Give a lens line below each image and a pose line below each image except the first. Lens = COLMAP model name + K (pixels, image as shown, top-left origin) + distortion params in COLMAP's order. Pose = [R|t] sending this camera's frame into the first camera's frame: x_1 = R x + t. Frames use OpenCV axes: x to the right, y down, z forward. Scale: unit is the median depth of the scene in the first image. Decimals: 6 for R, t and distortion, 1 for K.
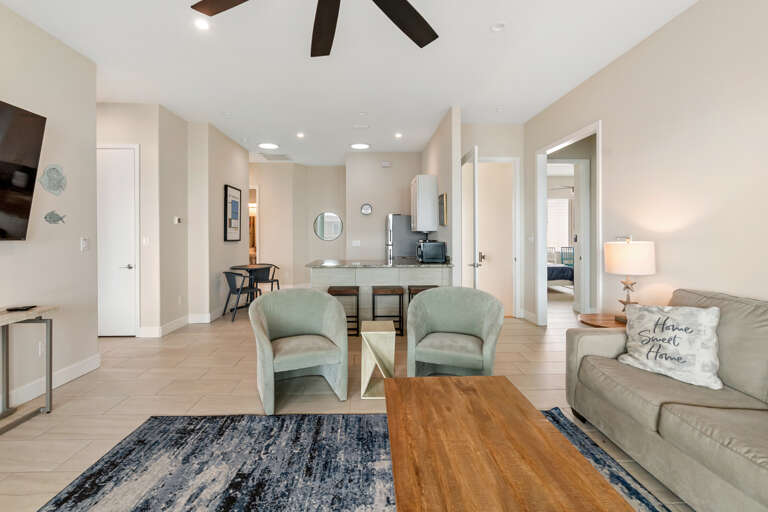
lens RADIAL K [[335.8, 0, 389.3], [0, 335.8, 237.2], [0, 0, 1]] dist [0.000249, -0.000015]
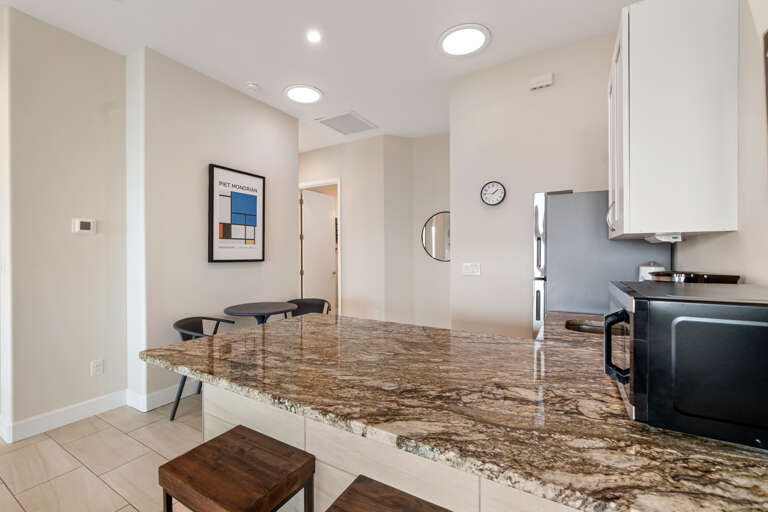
lens RADIAL K [[335.8, 0, 375.6], [0, 335.8, 255.8], [0, 0, 1]] dist [0.000249, -0.000015]
pose [[0.822493, 0.003918, -0.568762, 0.071414], [-0.001931, 0.999990, 0.004098, -0.002163], [0.568772, -0.002272, 0.822492, 0.663838]]
